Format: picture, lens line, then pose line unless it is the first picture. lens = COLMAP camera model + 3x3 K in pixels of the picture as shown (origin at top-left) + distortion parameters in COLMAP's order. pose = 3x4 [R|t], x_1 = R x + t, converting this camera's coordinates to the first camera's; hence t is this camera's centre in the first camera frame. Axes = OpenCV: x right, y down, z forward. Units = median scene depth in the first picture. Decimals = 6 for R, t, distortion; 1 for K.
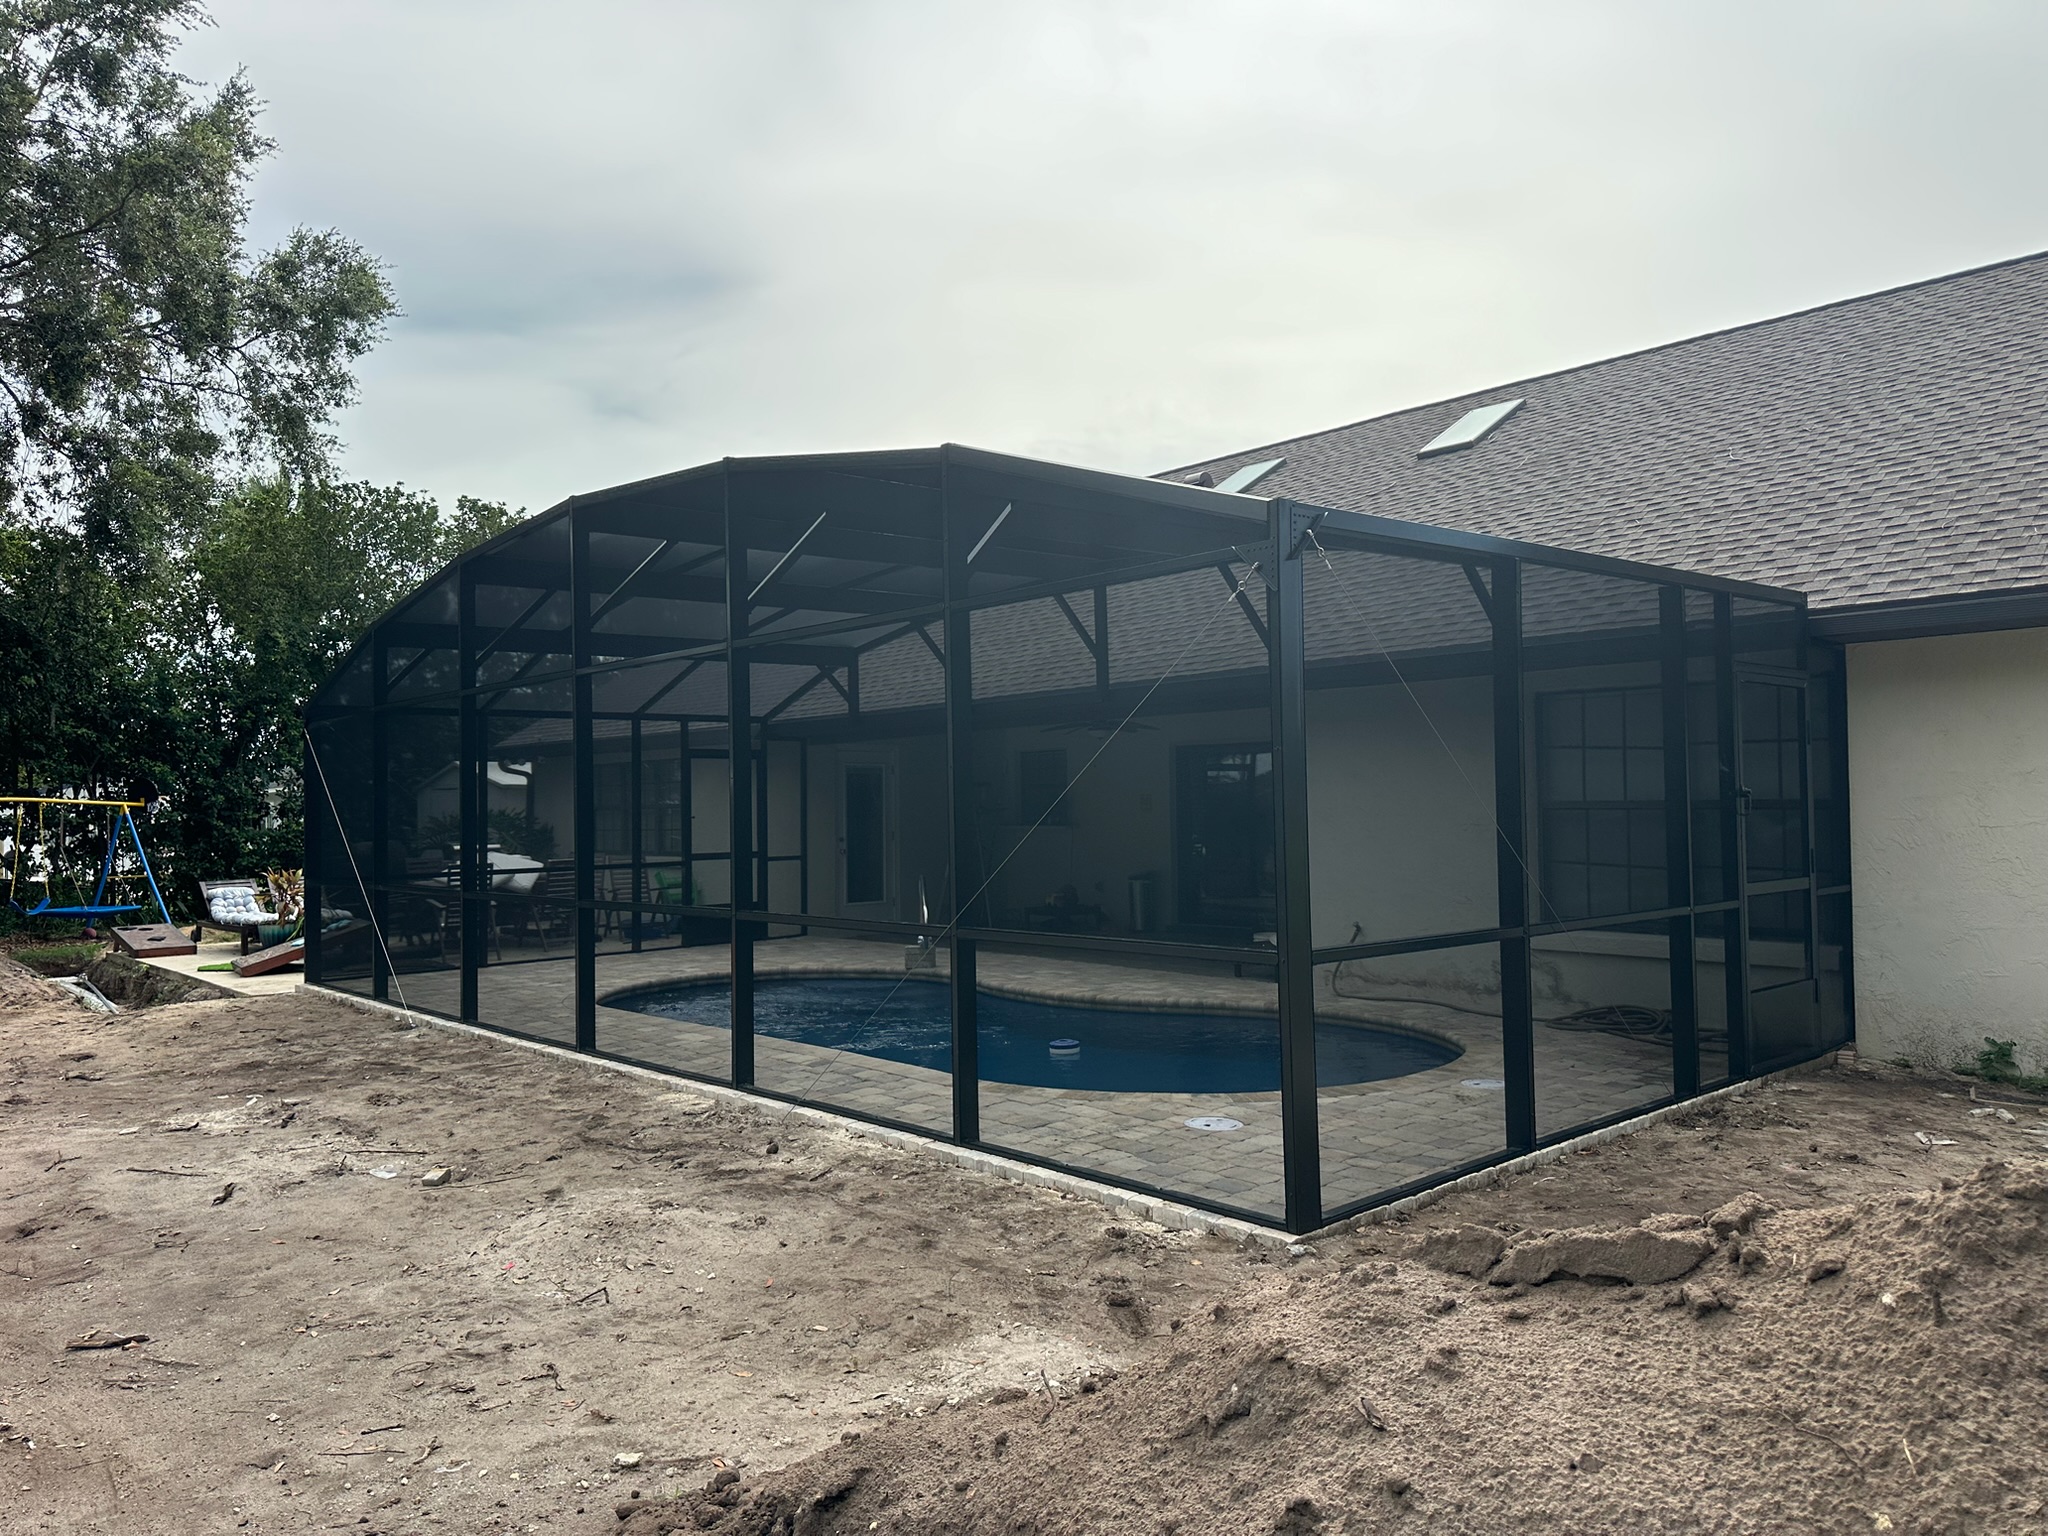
lens RADIAL K [[1448.6, 0, 1032.6], [0, 1448.6, 771.2], [0, 0, 1]] dist [0.029397, -0.037099]
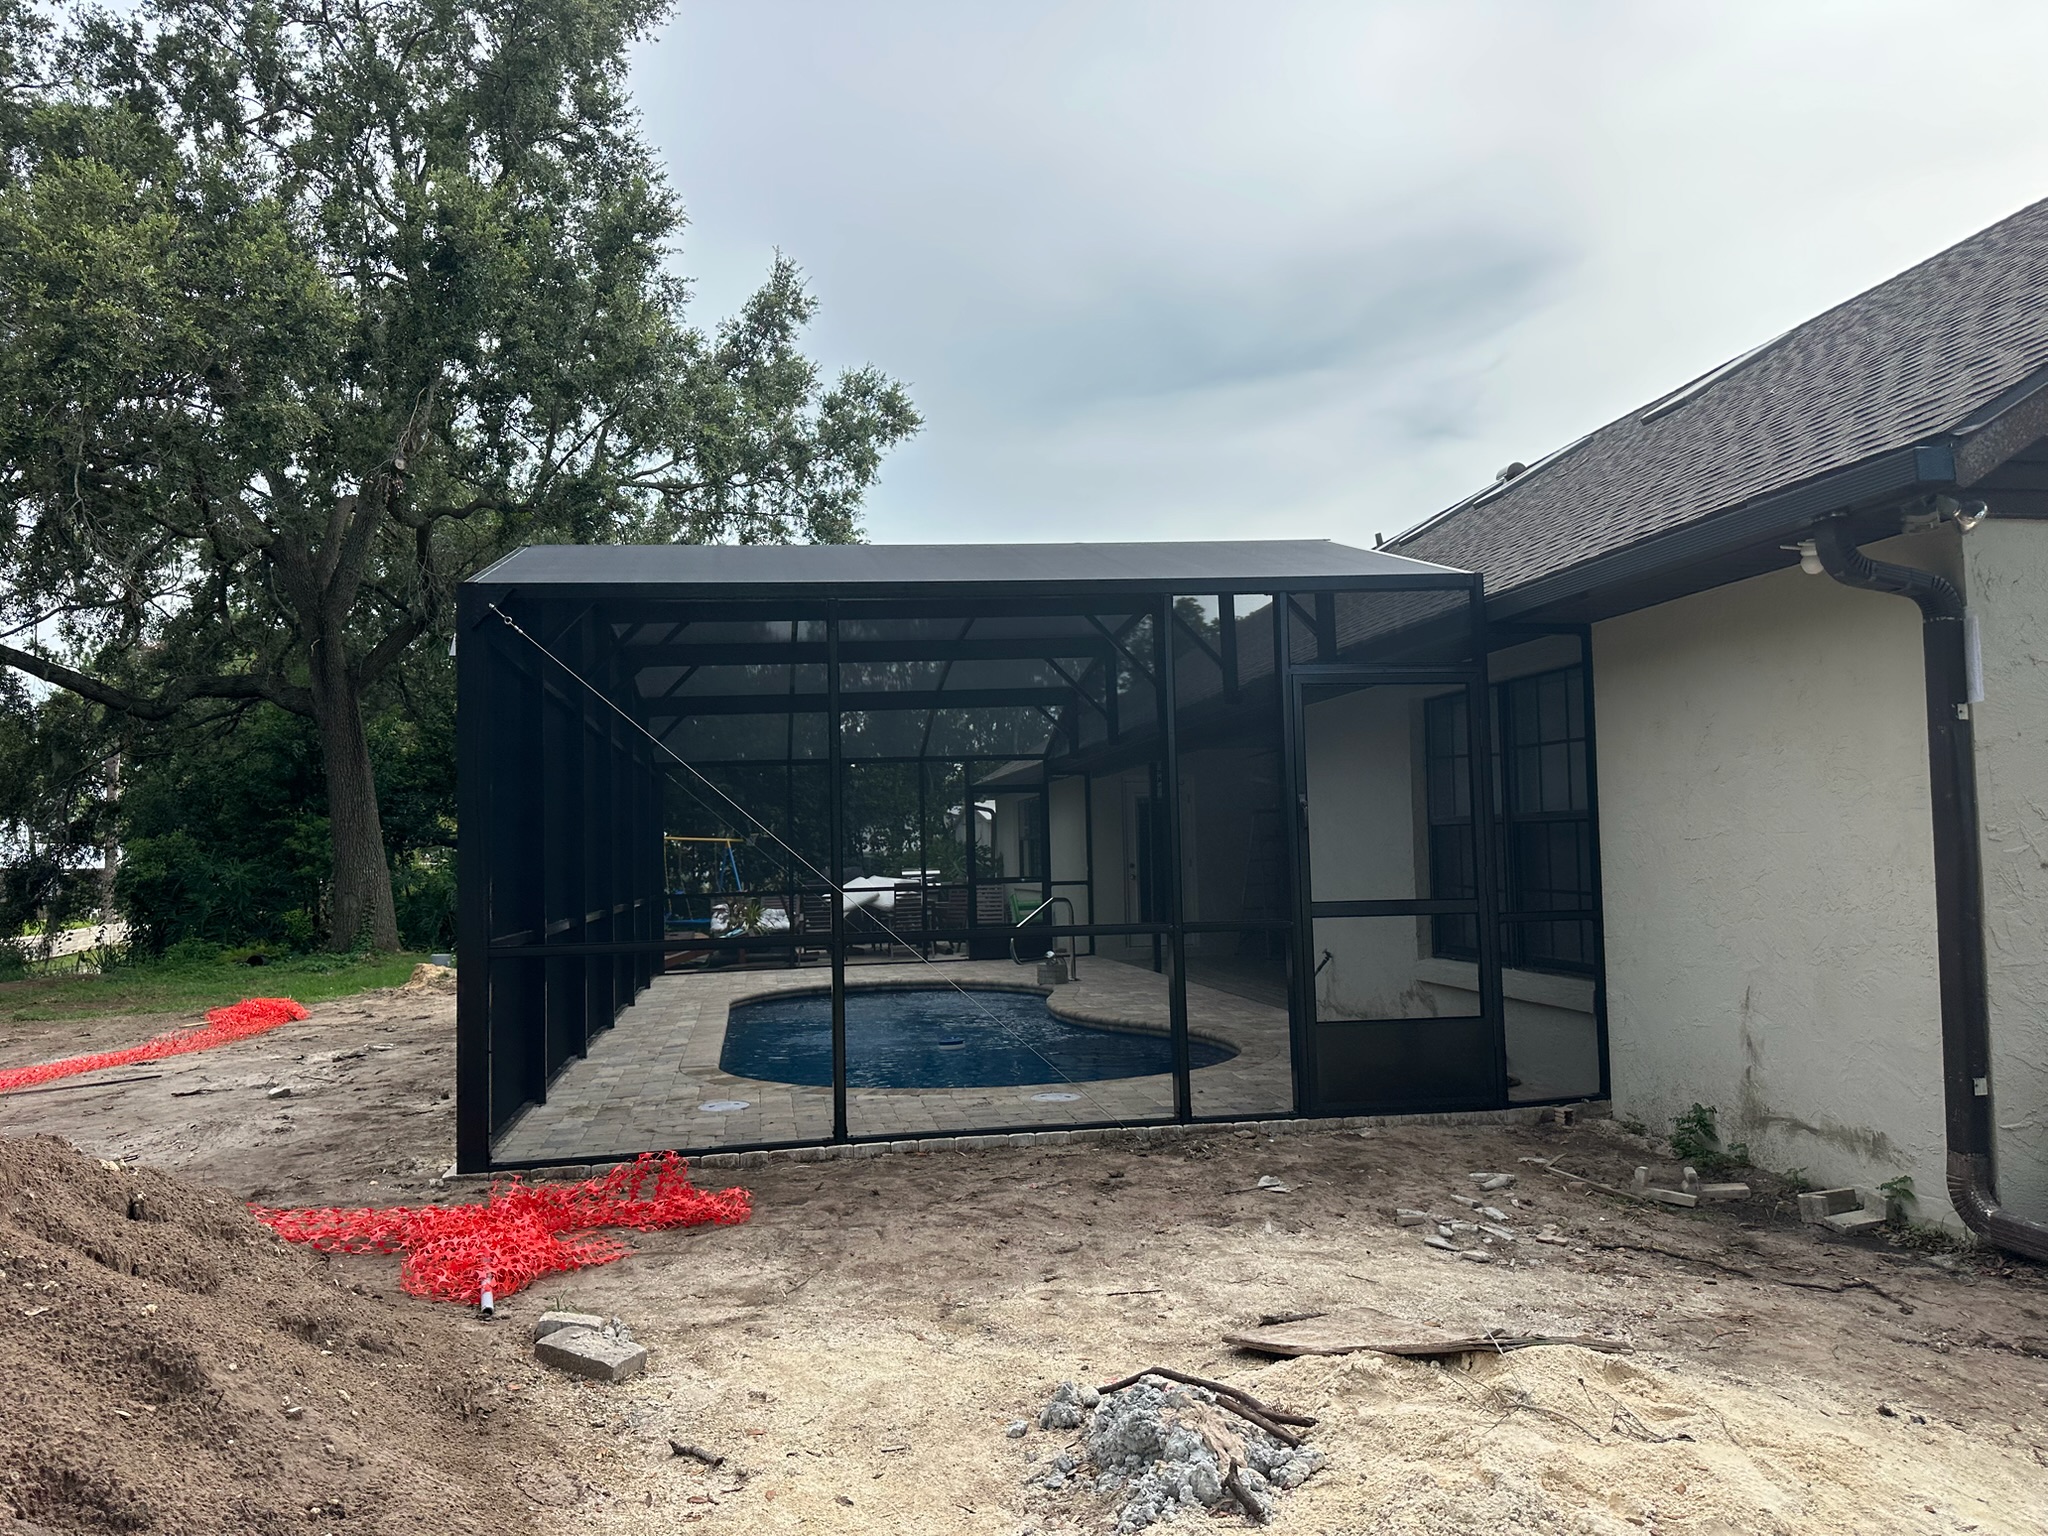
lens RADIAL K [[1437.5, 0, 1002.5], [0, 1437.5, 831.4], [0, 0, 1]] dist [0.064494, -0.100149]
pose [[0.841820, -0.017231, -0.539483, 0.587947], [0.028668, 0.999507, 0.012810, 0.009201], [0.538996, -0.026250, 0.841899, 0.091853]]
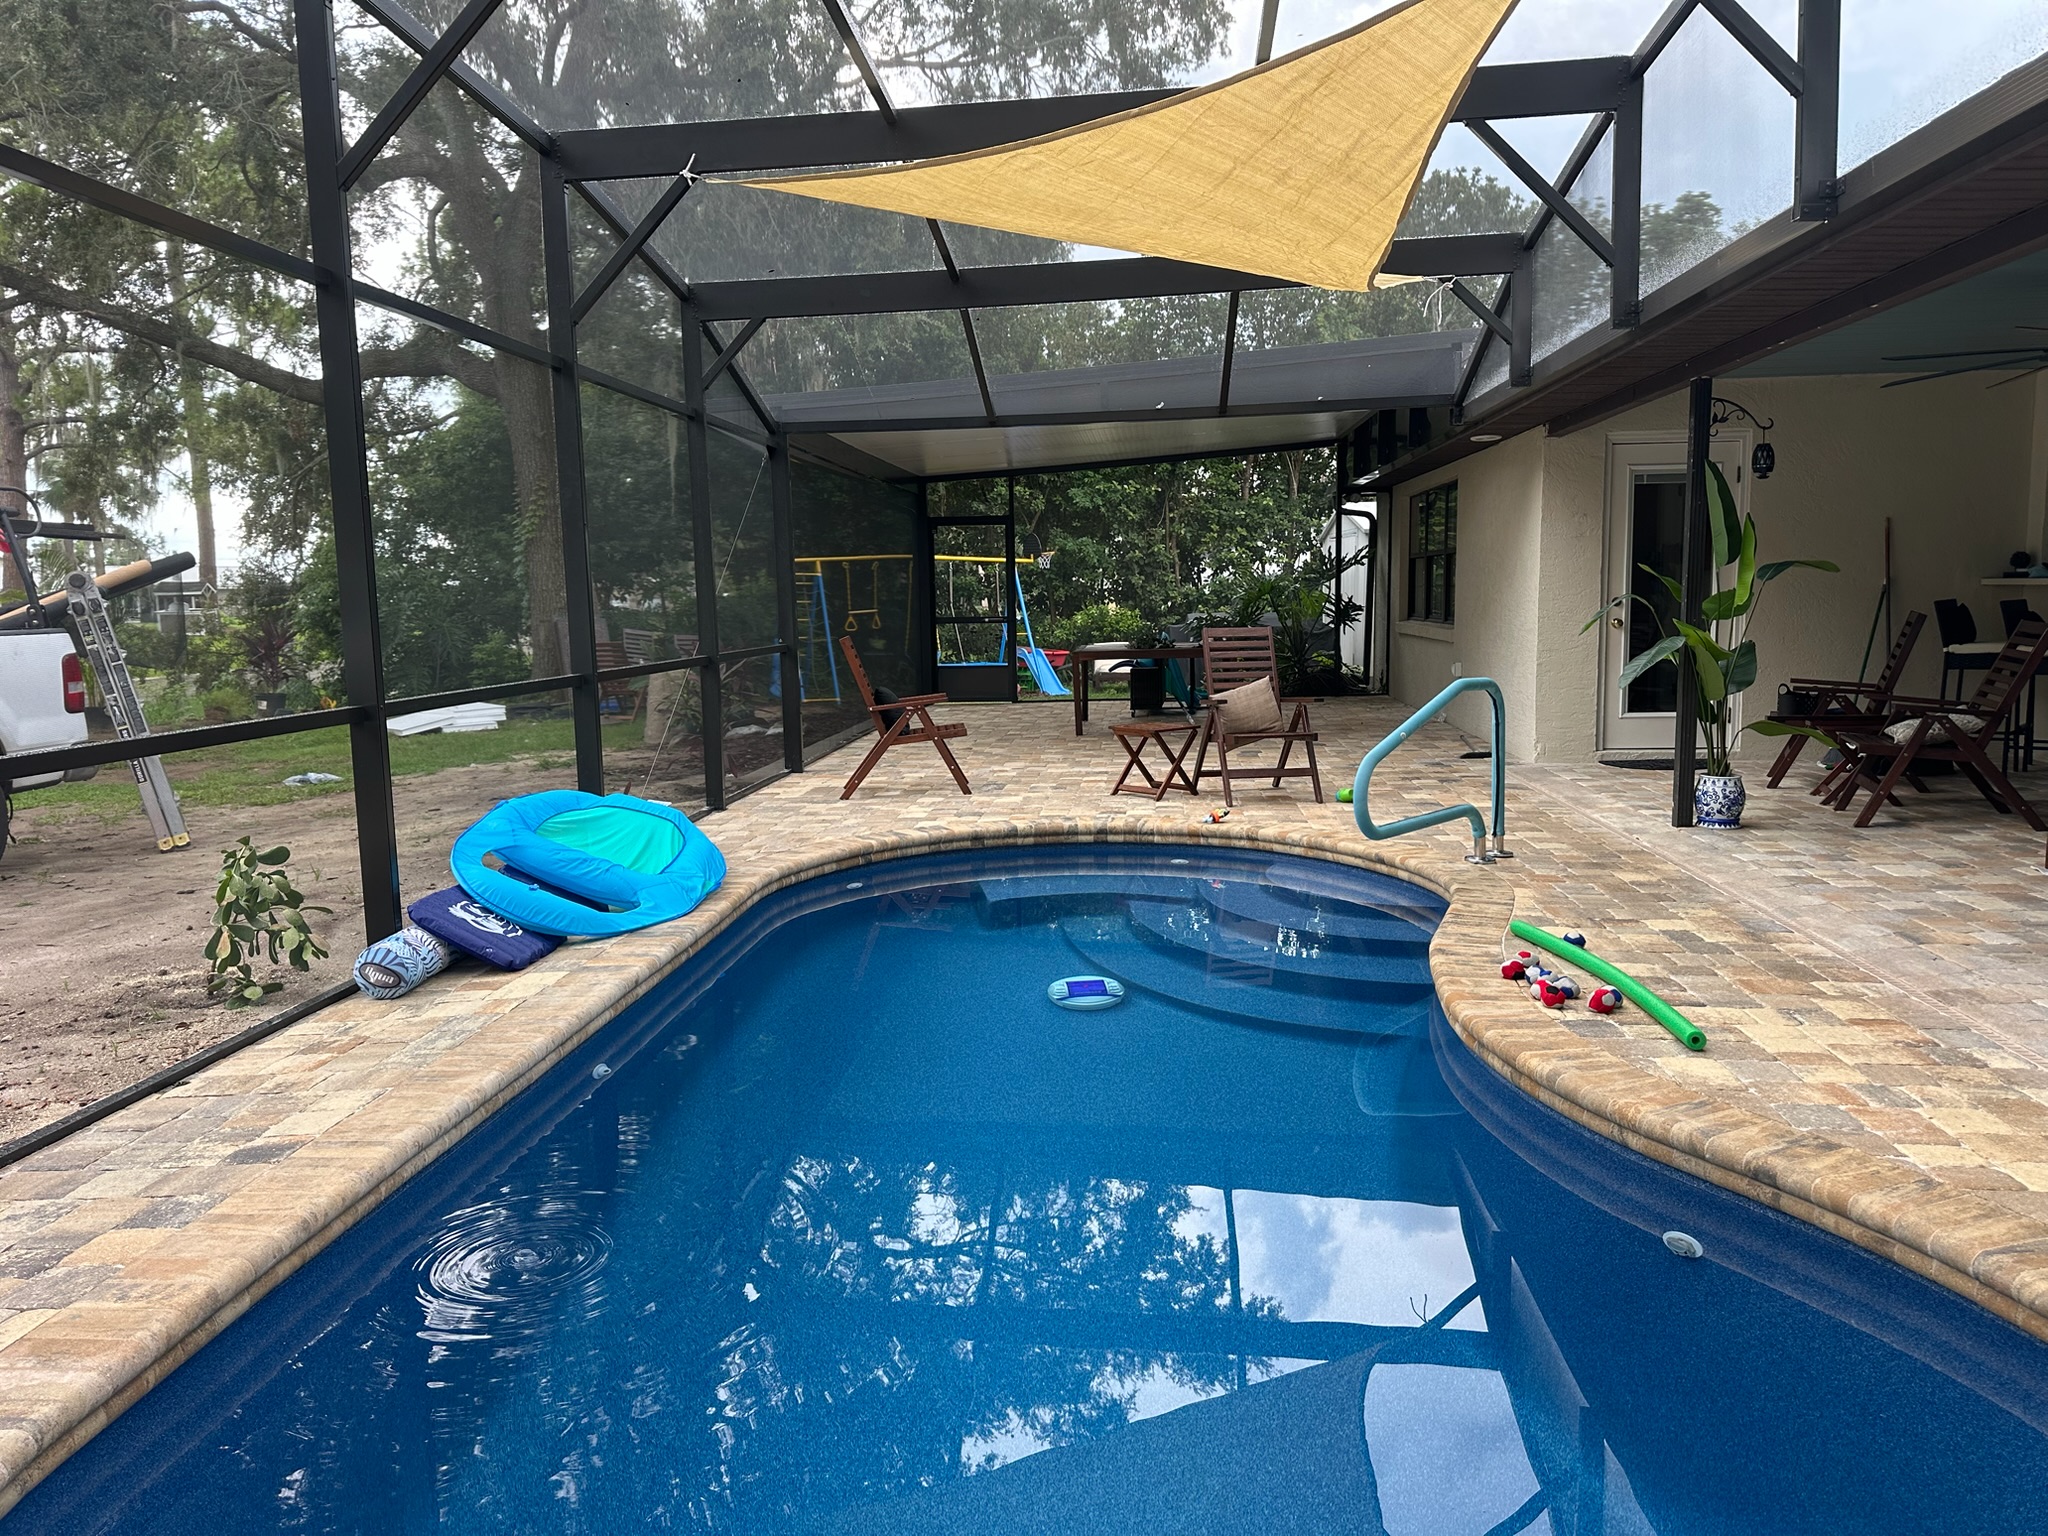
lens RADIAL K [[1420.1, 0, 1029.0], [0, 1420.1, 765.4], [0, 0, 1]] dist [0.103090, -0.173523]
pose [[0.676477, 0.090564, -0.730874, 0.225021], [0.029393, 0.988299, 0.149667, 0.030355], [0.735877, -0.122729, 0.665900, 0.703231]]
